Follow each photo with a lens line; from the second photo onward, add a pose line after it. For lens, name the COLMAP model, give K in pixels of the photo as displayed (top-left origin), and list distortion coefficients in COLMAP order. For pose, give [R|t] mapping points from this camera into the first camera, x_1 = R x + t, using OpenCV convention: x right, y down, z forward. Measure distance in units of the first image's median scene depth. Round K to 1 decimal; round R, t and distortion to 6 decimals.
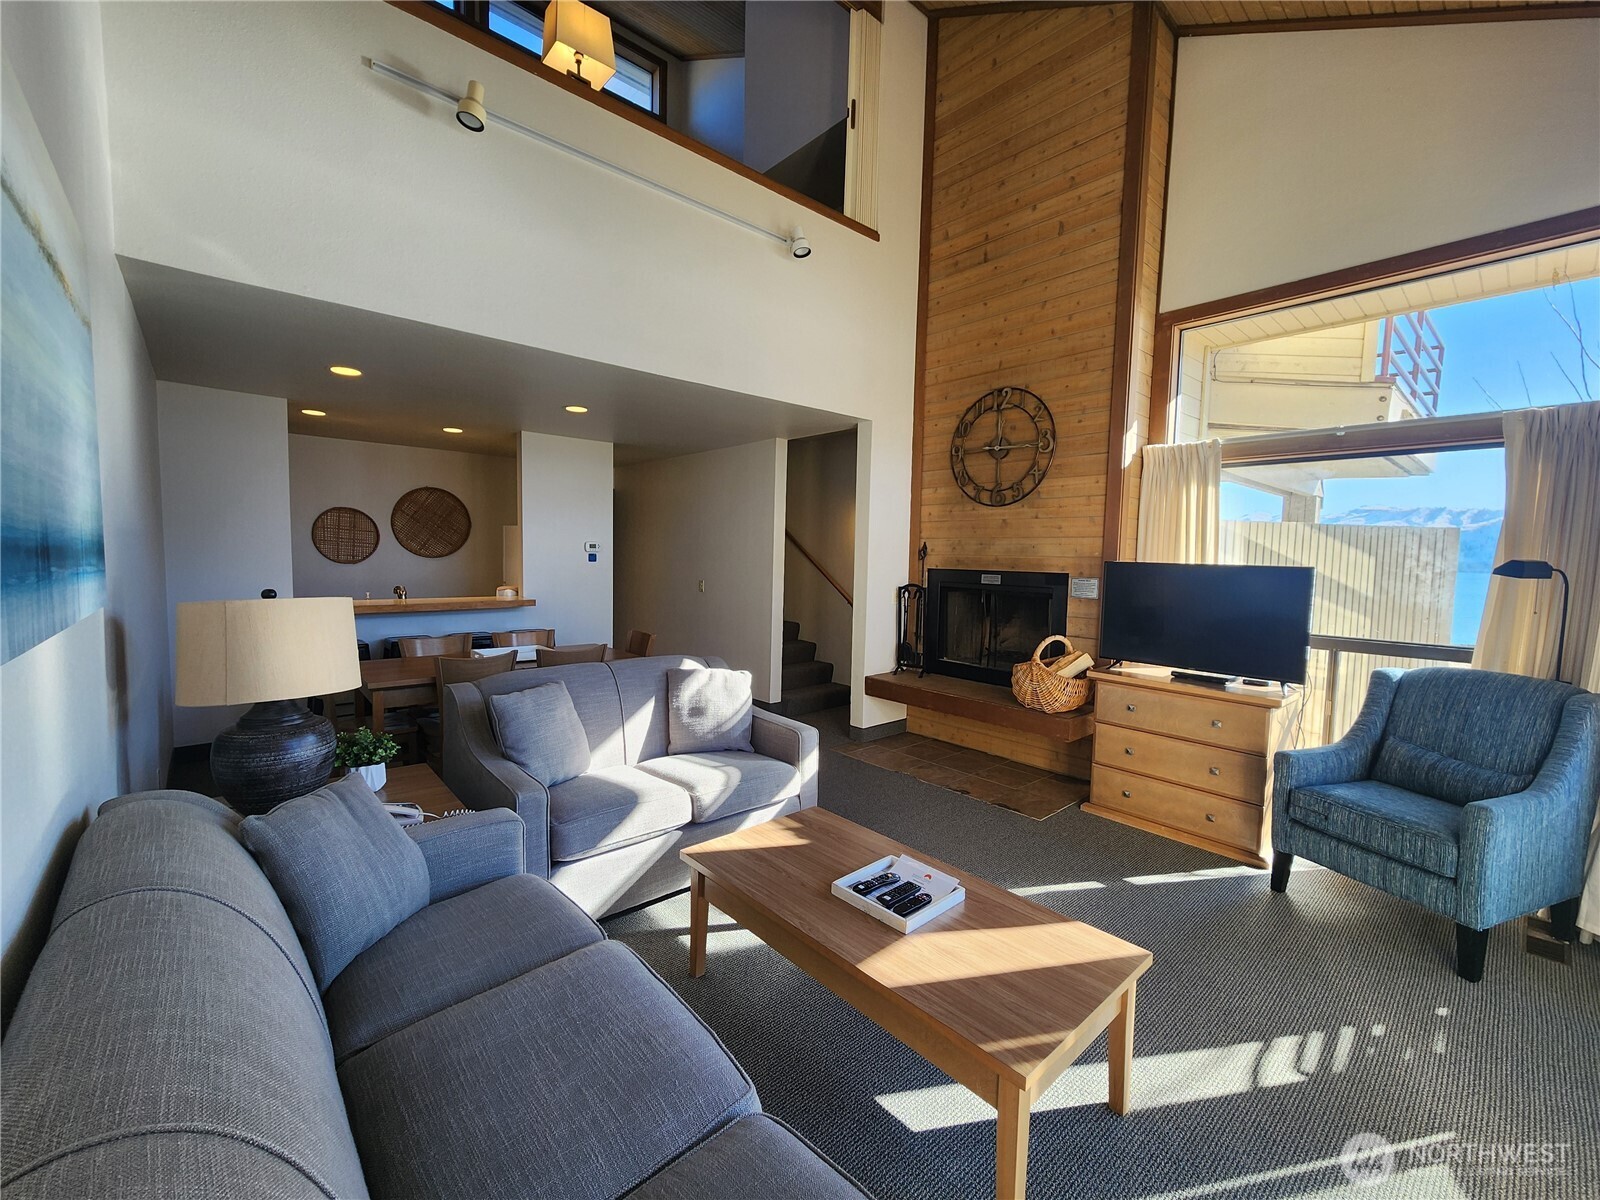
lens RADIAL K [[659.9, 0, 786.1], [0, 659.9, 598.0], [0, 0, 1]] dist [0.004976, 0.002997]
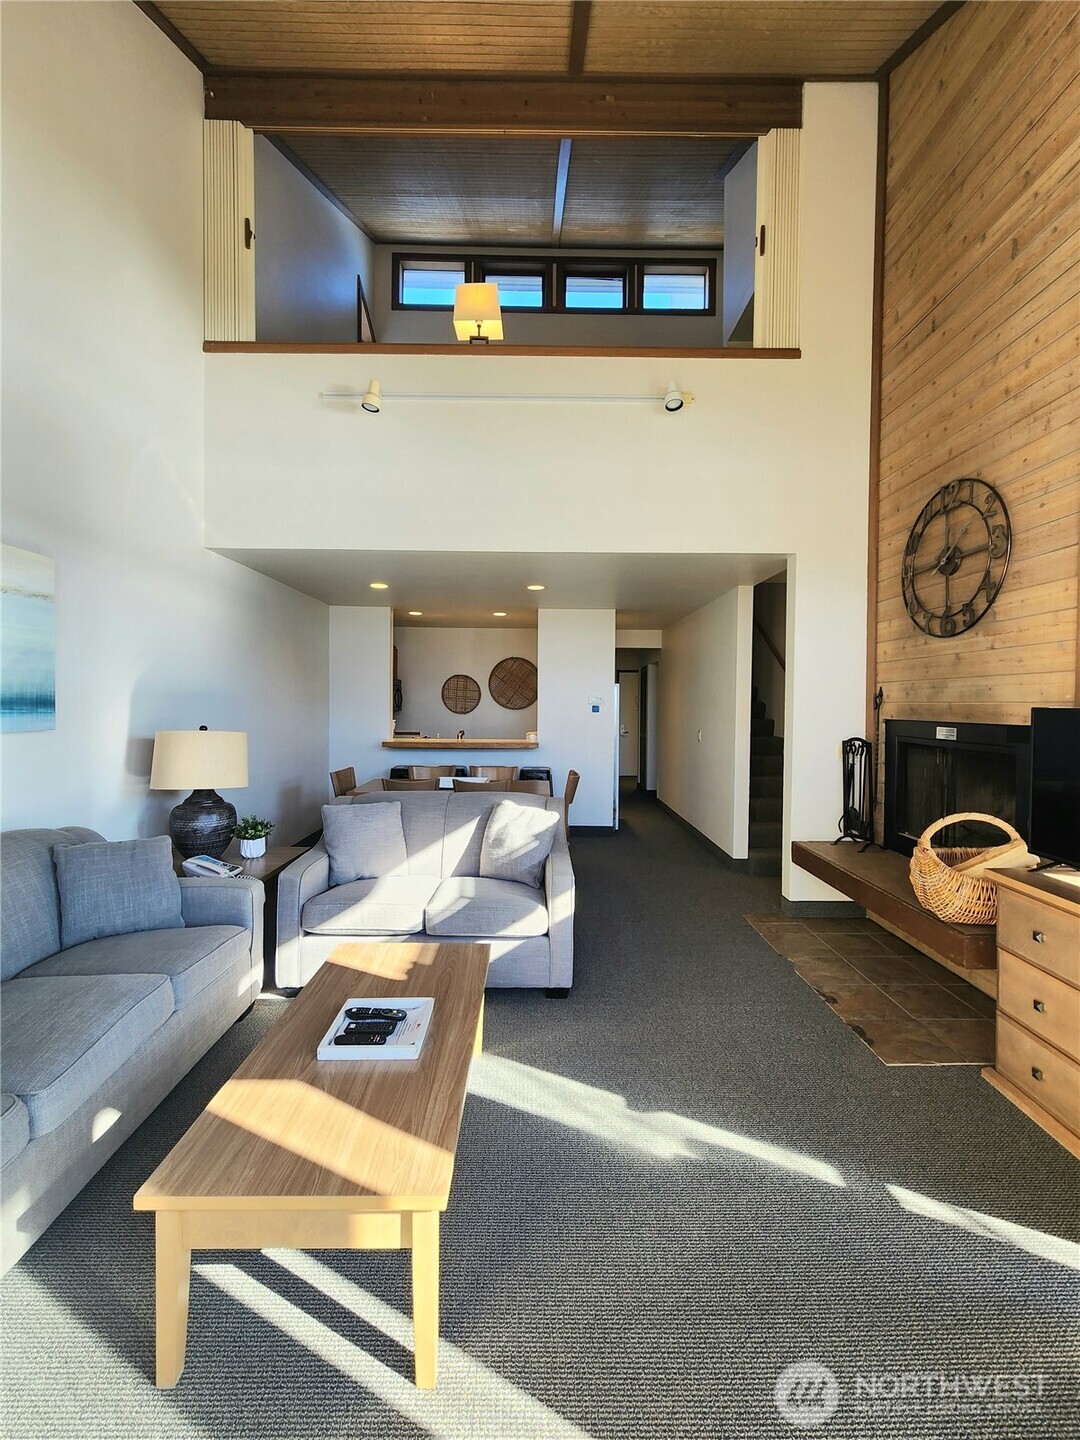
lens RADIAL K [[593.9, 0, 539.2], [0, 593.9, 710.3], [0, 0, 1]] dist [0.004976, 0.002997]
pose [[0.761160, -0.003681, -0.648553, 0.404229], [-0.036871, 0.998121, -0.048939, -0.004115], [0.647515, 0.061163, 0.759594, 0.181043]]
